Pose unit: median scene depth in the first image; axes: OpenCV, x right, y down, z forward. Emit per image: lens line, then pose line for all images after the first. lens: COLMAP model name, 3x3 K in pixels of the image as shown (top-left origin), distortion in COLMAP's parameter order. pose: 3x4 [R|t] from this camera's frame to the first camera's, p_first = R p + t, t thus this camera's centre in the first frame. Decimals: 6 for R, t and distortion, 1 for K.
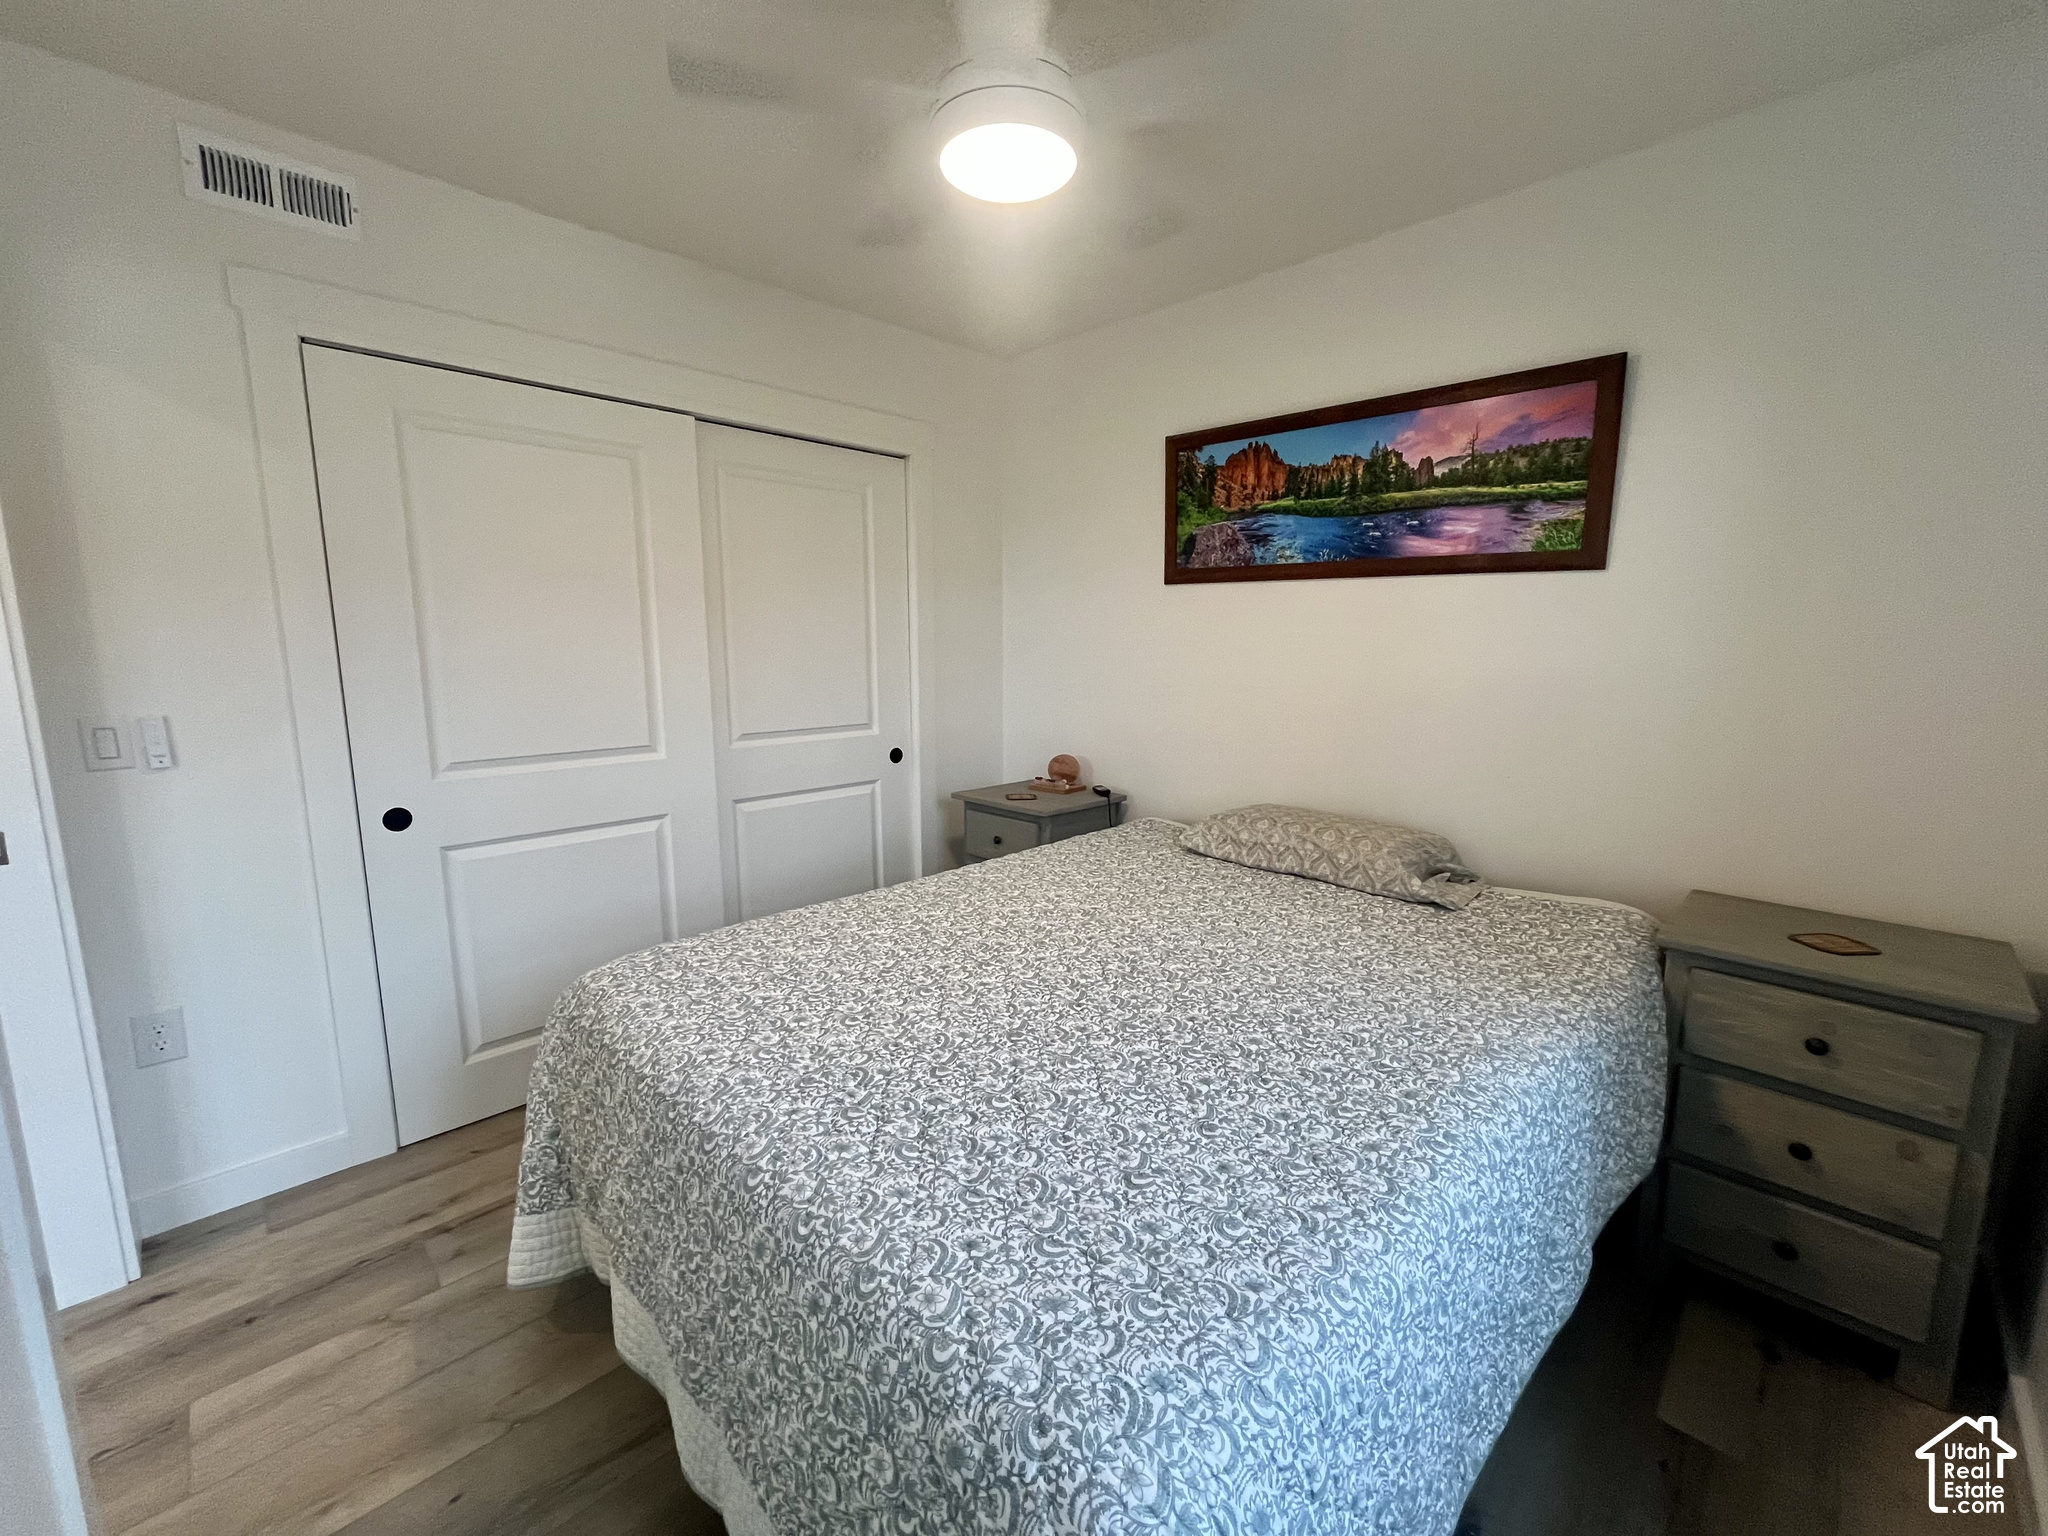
lens RADIAL K [[825.4, 0, 1024.7], [0, 825.4, 762.4], [0, 0, 1]] dist [-0.001964, -0.000548]
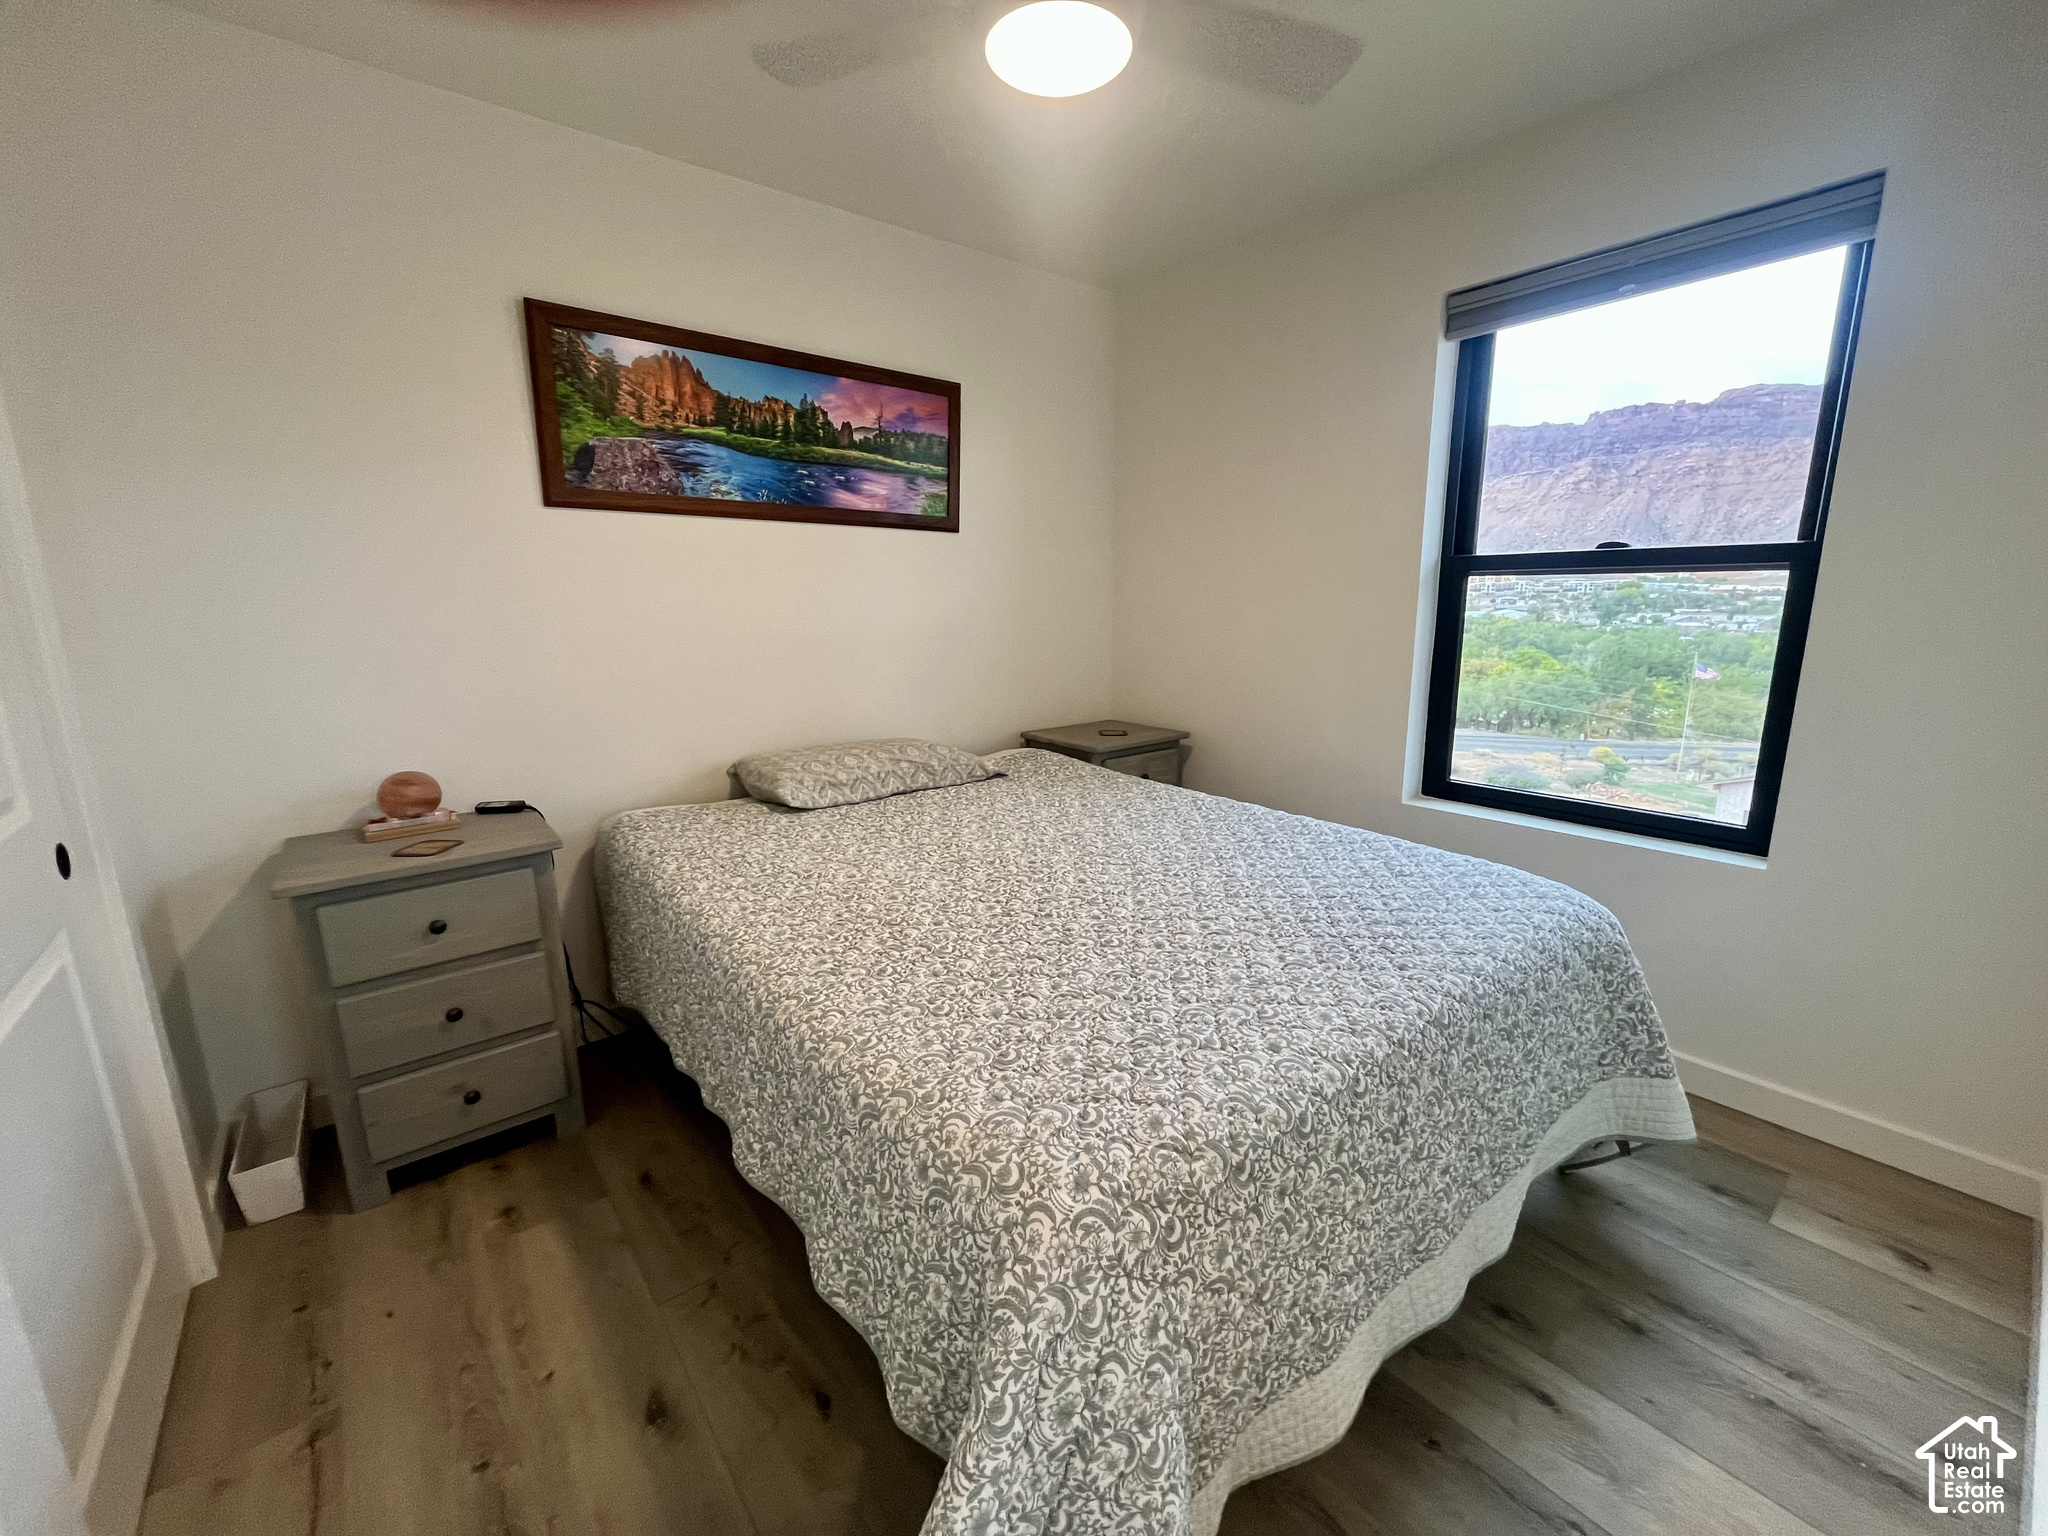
lens RADIAL K [[825.4, 0, 1024.7], [0, 825.4, 762.4], [0, 0, 1]] dist [-0.001964, -0.000548]
pose [[0.109184, -0.215233, 0.970440, -0.666022], [0.145548, 0.969216, 0.198586, -0.093310], [-0.983308, 0.119563, 0.137150, 0.609256]]
